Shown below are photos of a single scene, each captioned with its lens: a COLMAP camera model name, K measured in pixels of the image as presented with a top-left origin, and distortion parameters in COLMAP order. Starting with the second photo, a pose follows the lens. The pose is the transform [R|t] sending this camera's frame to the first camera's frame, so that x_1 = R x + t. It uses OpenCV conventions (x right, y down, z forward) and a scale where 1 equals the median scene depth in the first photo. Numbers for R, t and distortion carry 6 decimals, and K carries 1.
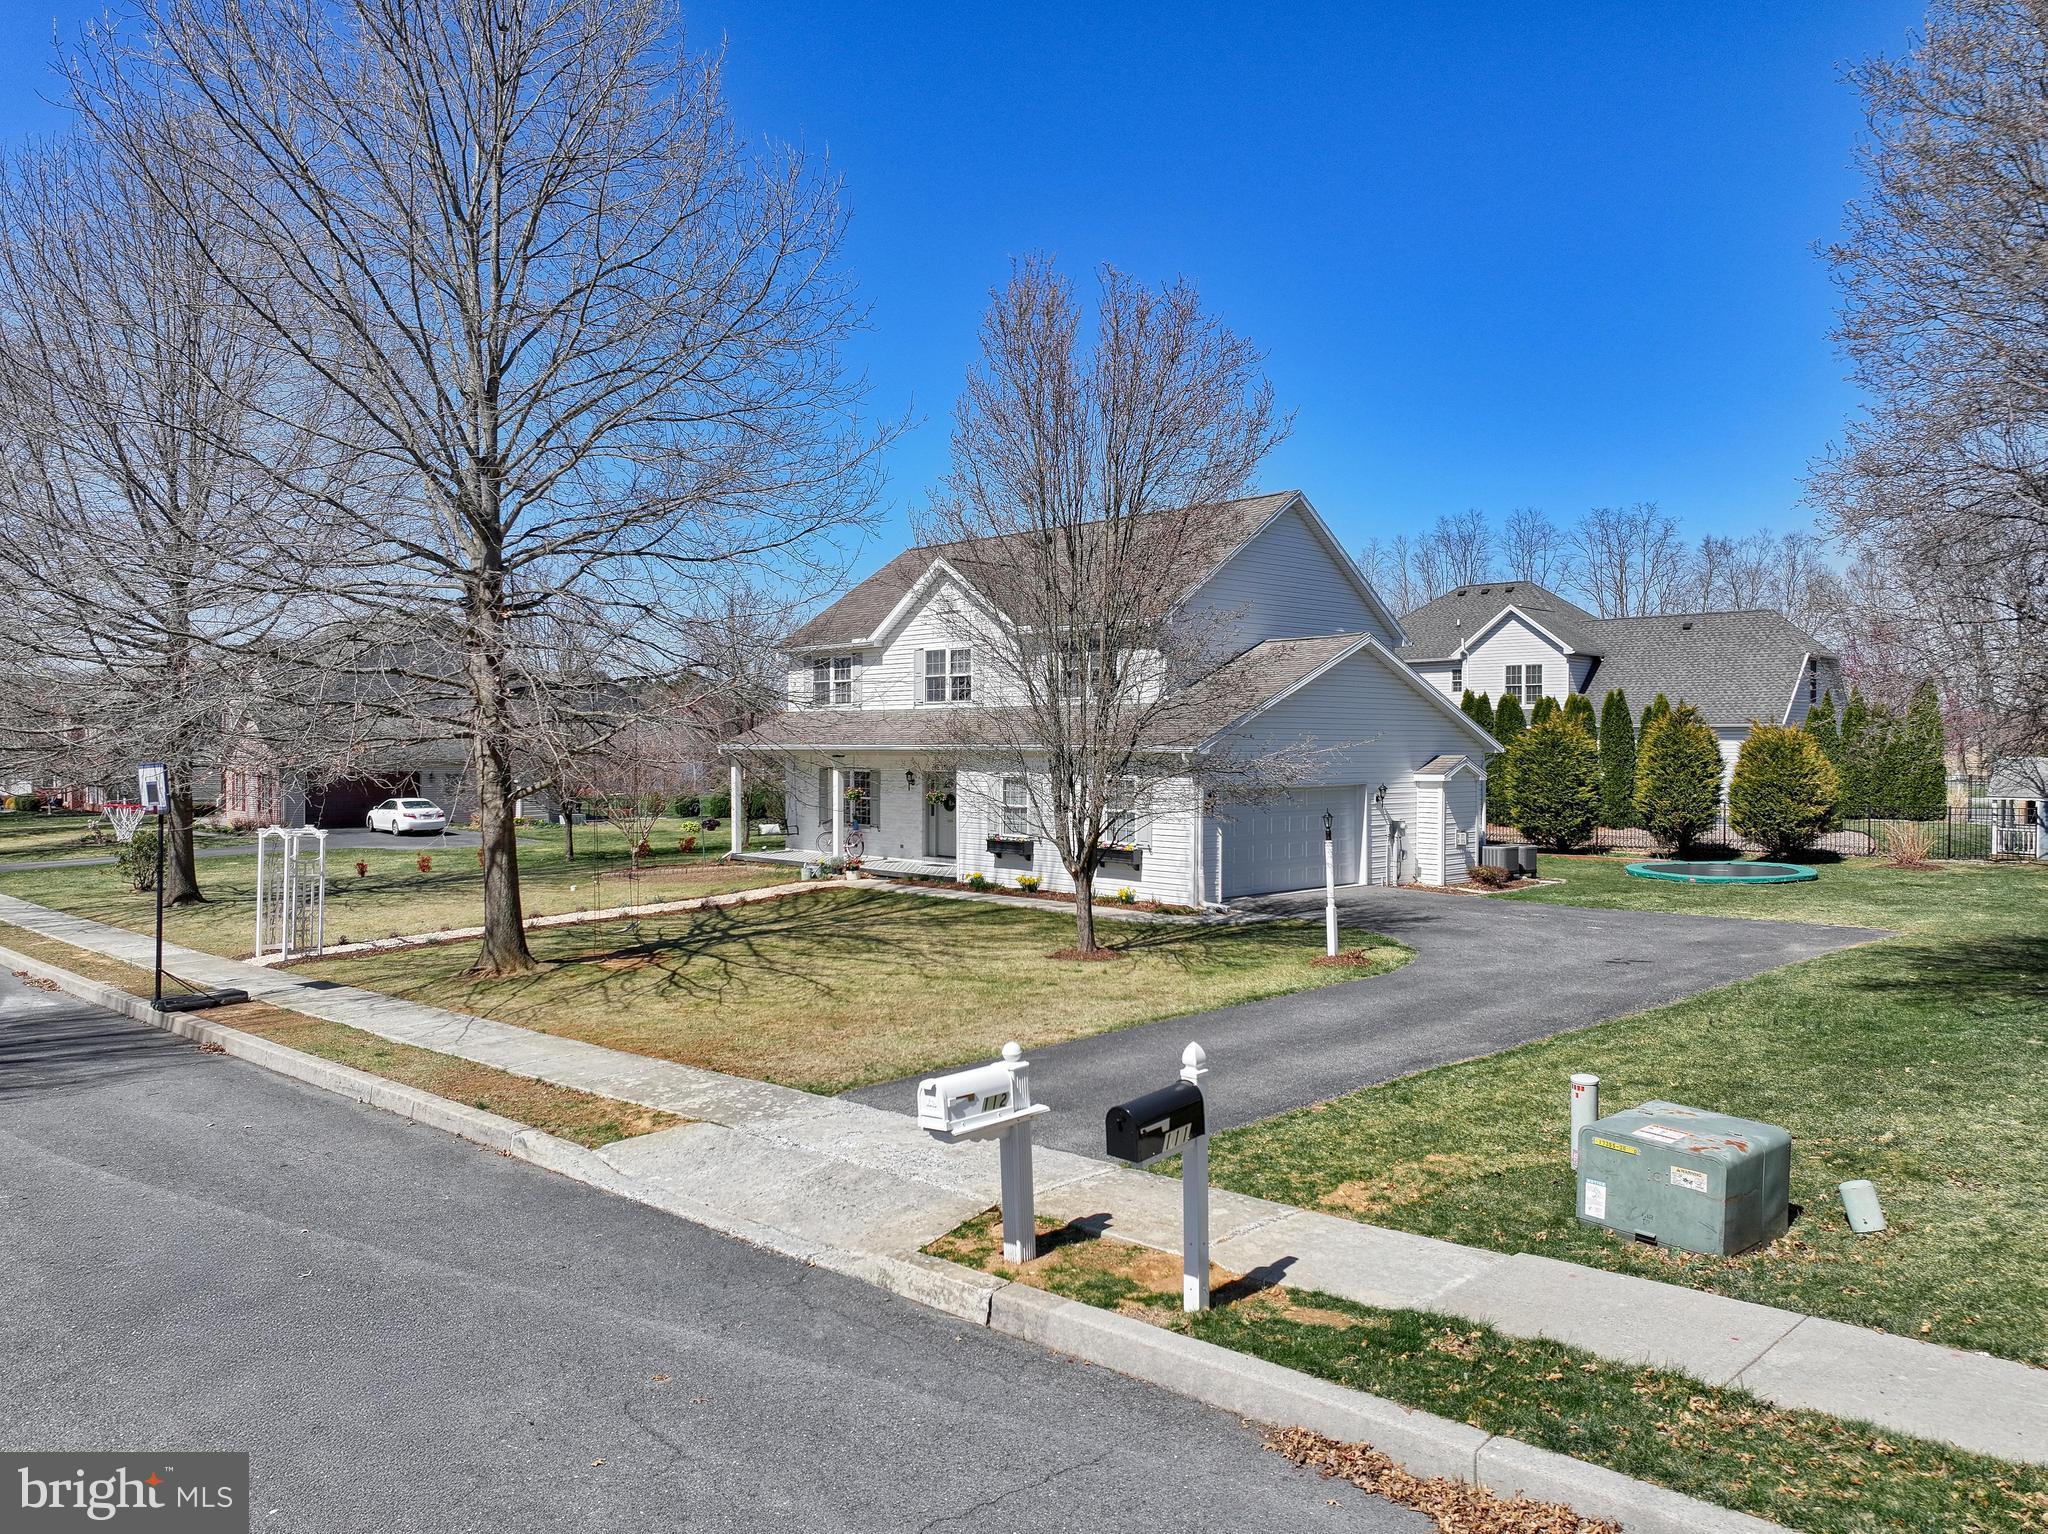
lens RADIAL K [[1441.6, 0, 1024.0], [0, 1441.6, 767.0], [0, 0, 1]] dist [0.001982, 0.013944]
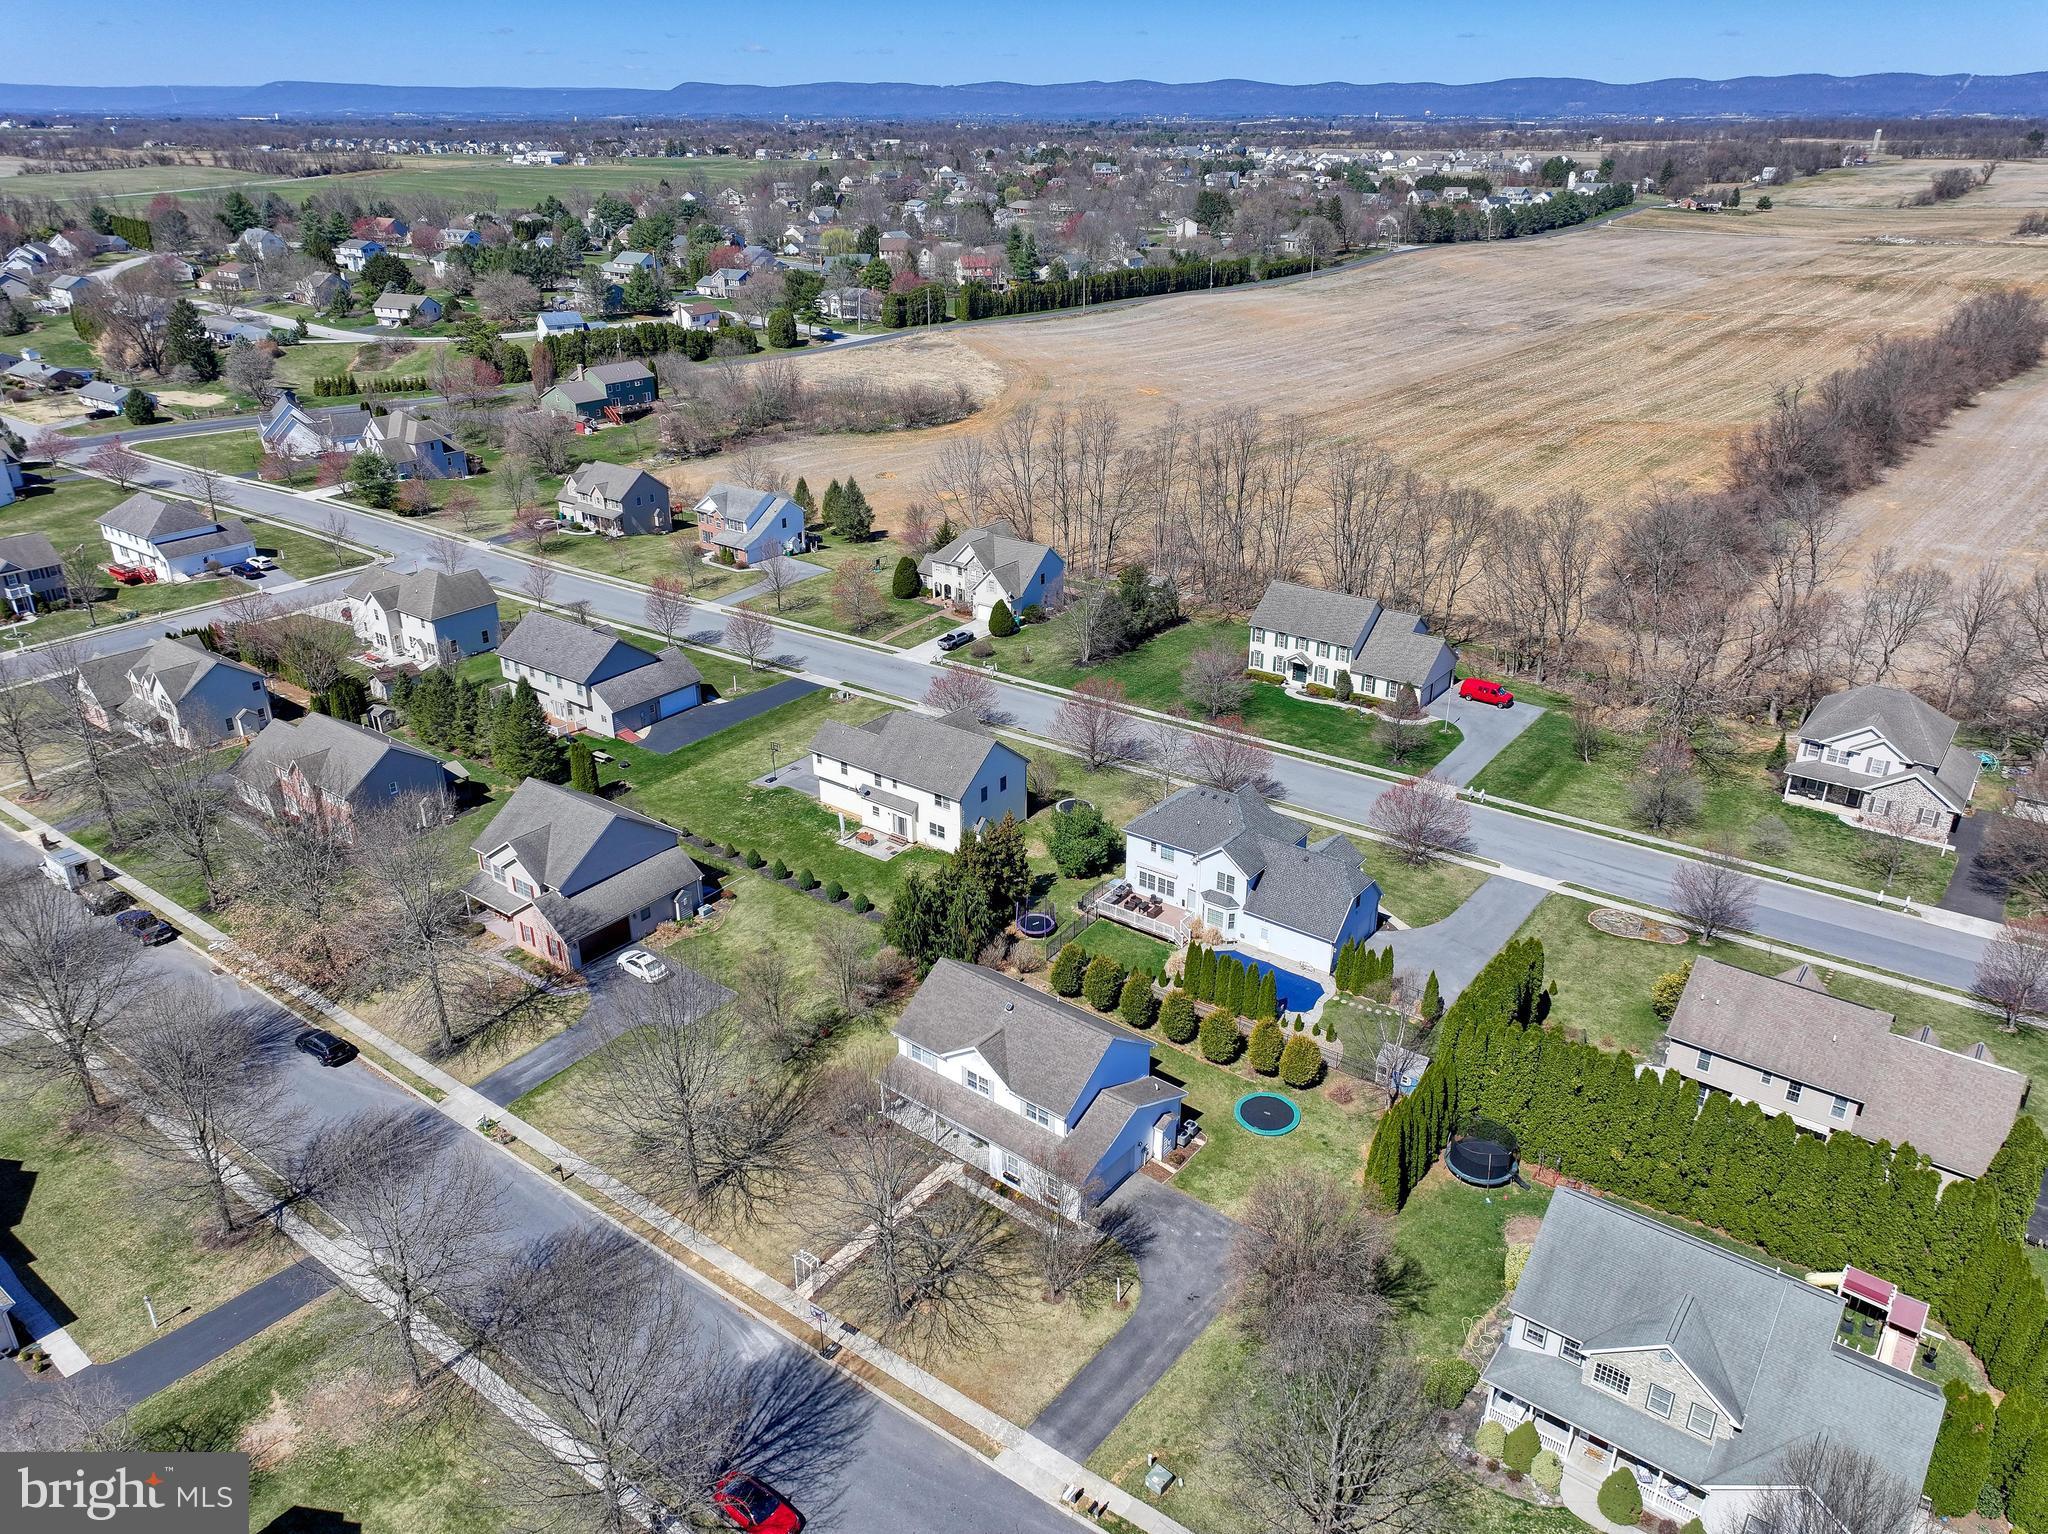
lens RADIAL K [[1457.8, 0, 1023.2], [0, 1457.8, 728.9], [0, 0, 1]] dist [0.013569, 0.002253]
pose [[0.991629, -0.050209, 0.118957, -0.149614], [0.000823, 0.923737, 0.383027, -1.033816], [-0.129117, -0.379723, 0.916046, -0.692640]]
